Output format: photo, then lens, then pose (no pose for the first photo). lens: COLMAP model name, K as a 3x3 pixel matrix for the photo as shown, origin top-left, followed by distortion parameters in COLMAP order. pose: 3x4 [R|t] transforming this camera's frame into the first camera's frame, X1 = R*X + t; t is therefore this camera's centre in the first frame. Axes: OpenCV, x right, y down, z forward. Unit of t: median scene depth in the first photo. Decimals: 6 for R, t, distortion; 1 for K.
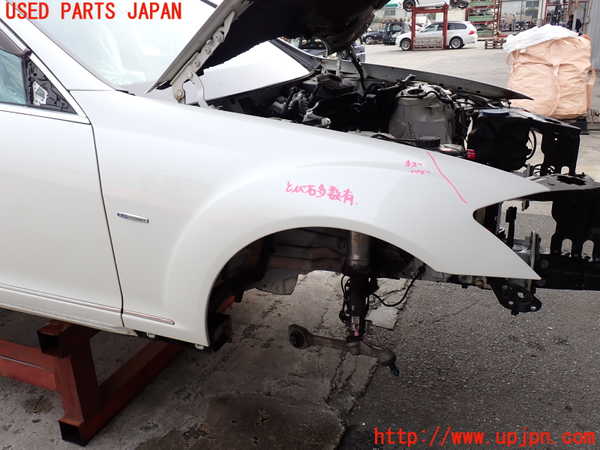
lens RADIAL K [[530.3, 0, 300.6], [0, 530.3, 228.3], [0, 0, 1]] dist [-0.000790, -0.026398]
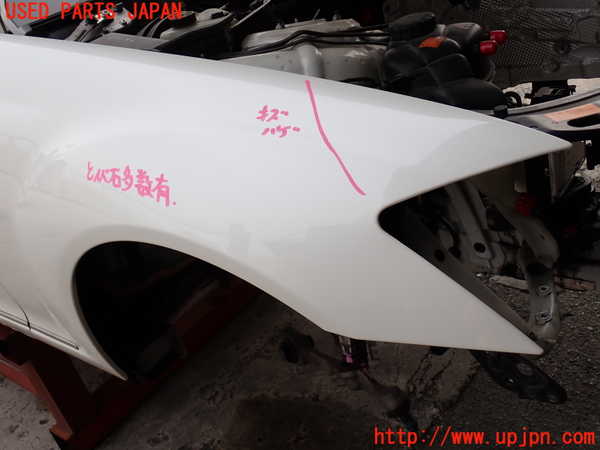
lens RADIAL K [[667.1, 0, 298.8], [0, 667.1, 226.1], [0, 0, 1]] dist [0.001354, 0.000000]
pose [[0.937783, -0.045788, -0.344191, 0.327145], [0.110397, 0.979148, 0.170532, -0.090019], [0.329205, -0.197920, 0.923283, 0.308953]]
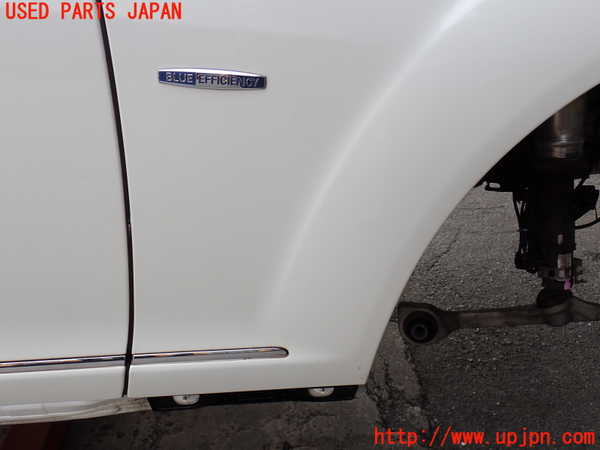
lens RADIAL K [[667.1, 0, 298.8], [0, 667.1, 224.3], [0, 0, 1]] dist [0.001354, 0.000000]
pose [[0.896058, -0.177308, 0.406992, -0.406064], [0.155256, 0.984046, 0.086884, 0.038481], [-0.415904, -0.014664, 0.909290, 0.513461]]
